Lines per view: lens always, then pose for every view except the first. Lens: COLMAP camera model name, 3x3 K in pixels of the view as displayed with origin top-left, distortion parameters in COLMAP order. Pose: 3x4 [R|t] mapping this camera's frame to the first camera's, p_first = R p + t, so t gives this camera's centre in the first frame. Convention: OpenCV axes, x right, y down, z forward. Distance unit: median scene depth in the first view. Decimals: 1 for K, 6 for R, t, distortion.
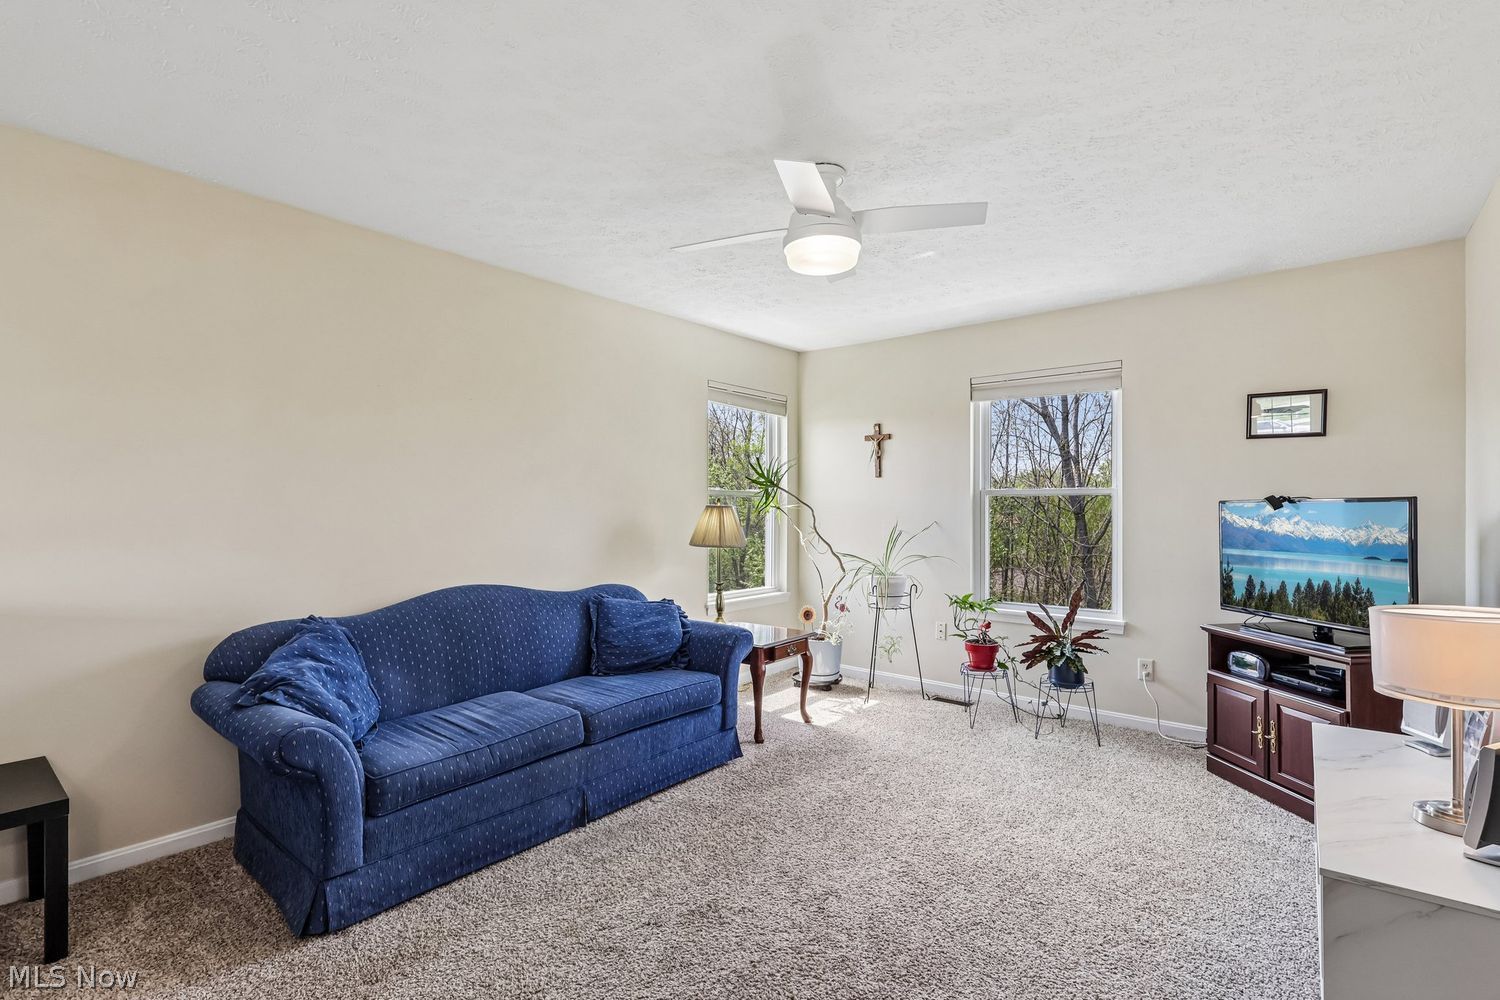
lens RADIAL K [[701.3, 0, 742.1], [0, 701.3, 503.8], [0, 0, 1]] dist [-0.007060, 0.001817]
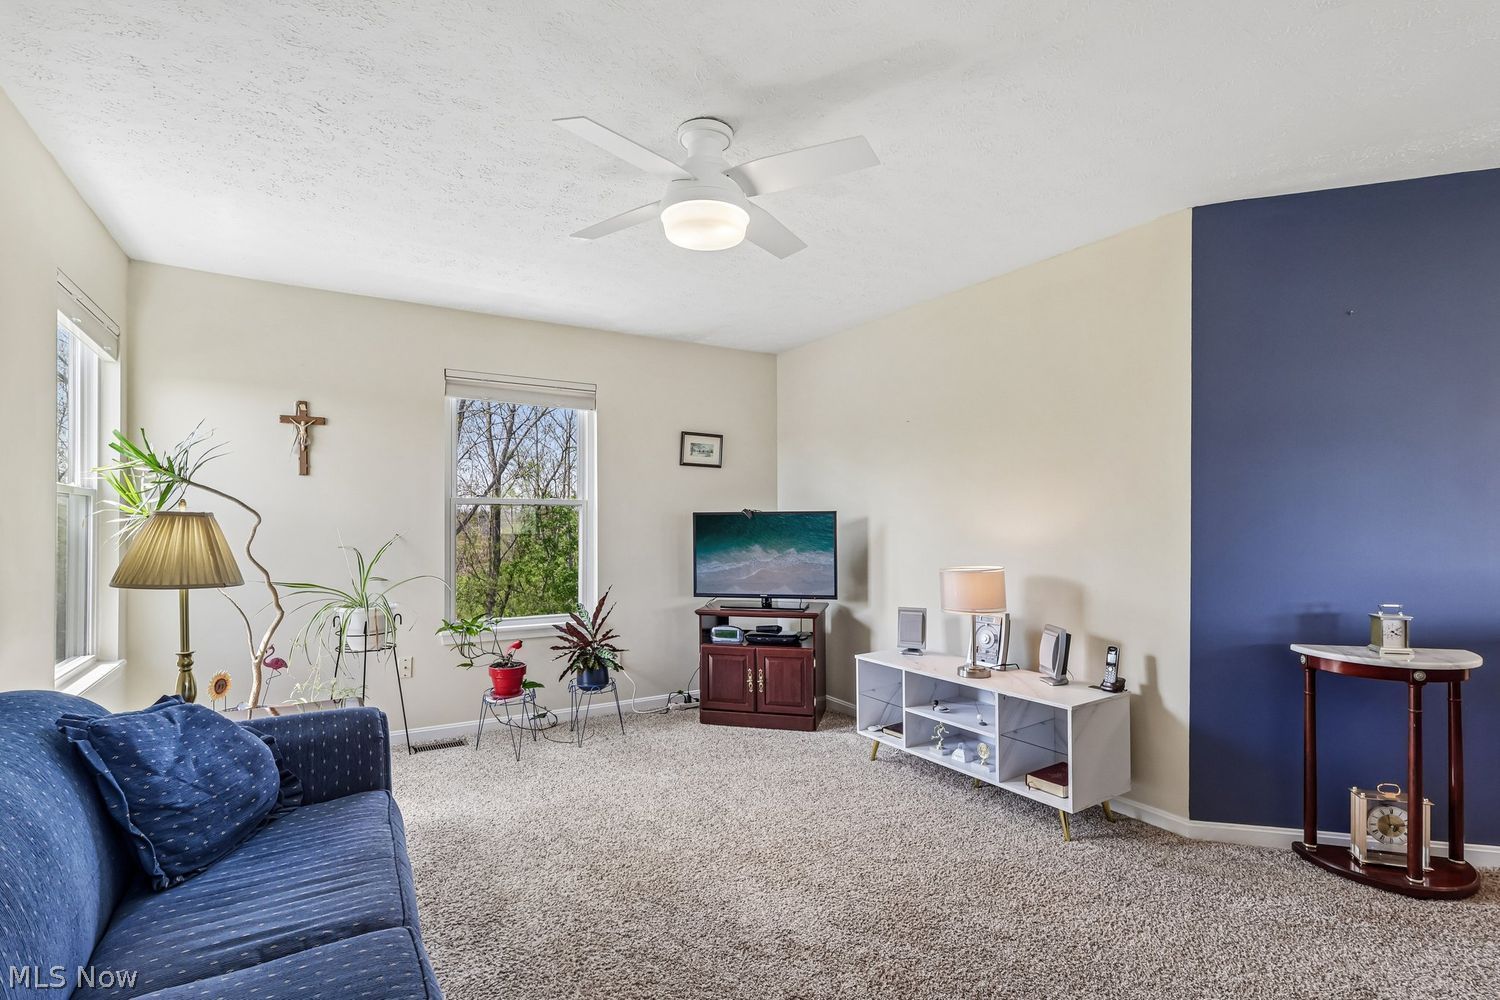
lens RADIAL K [[701.3, 0, 746.0], [0, 701.3, 507.7], [0, 0, 1]] dist [-0.007060, 0.001817]
pose [[0.319292, 0.016221, 0.947517, -0.431521], [-0.006746, 0.999867, -0.014844, 0.004488], [-0.947632, -0.001652, 0.319359, 0.421317]]
